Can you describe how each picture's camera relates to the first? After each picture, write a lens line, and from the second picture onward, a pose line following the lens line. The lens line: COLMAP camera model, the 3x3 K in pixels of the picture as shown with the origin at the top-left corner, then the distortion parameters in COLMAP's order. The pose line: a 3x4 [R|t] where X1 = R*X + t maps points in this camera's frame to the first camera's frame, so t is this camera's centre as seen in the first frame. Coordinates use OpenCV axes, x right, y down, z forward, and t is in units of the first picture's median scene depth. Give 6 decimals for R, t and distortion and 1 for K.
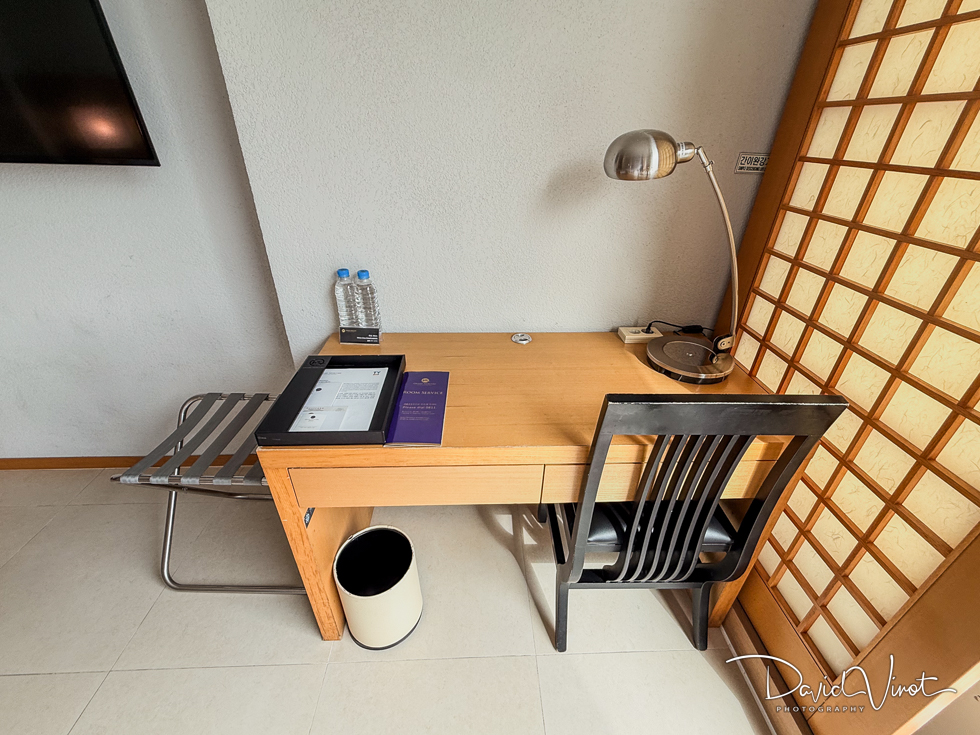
lens RADIAL K [[411.1, 0, 492.0], [0, 411.1, 366.3], [0, 0, 1]] dist [-0.000354, -0.000663]
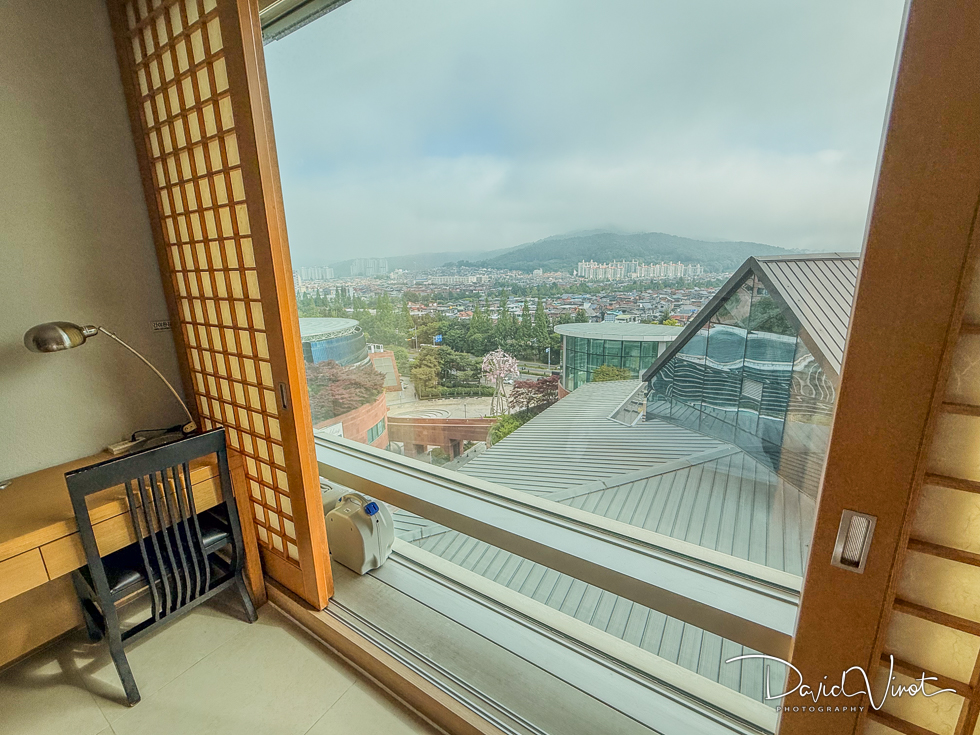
lens RADIAL K [[411.1, 0, 492.0], [0, 411.1, 366.3], [0, 0, 1]] dist [-0.000354, -0.000663]
pose [[0.577691, -0.220842, 0.785813, 0.054295], [0.439791, 0.895232, -0.071720, 0.432048], [-0.687646, 0.387026, 0.614292, -1.051873]]
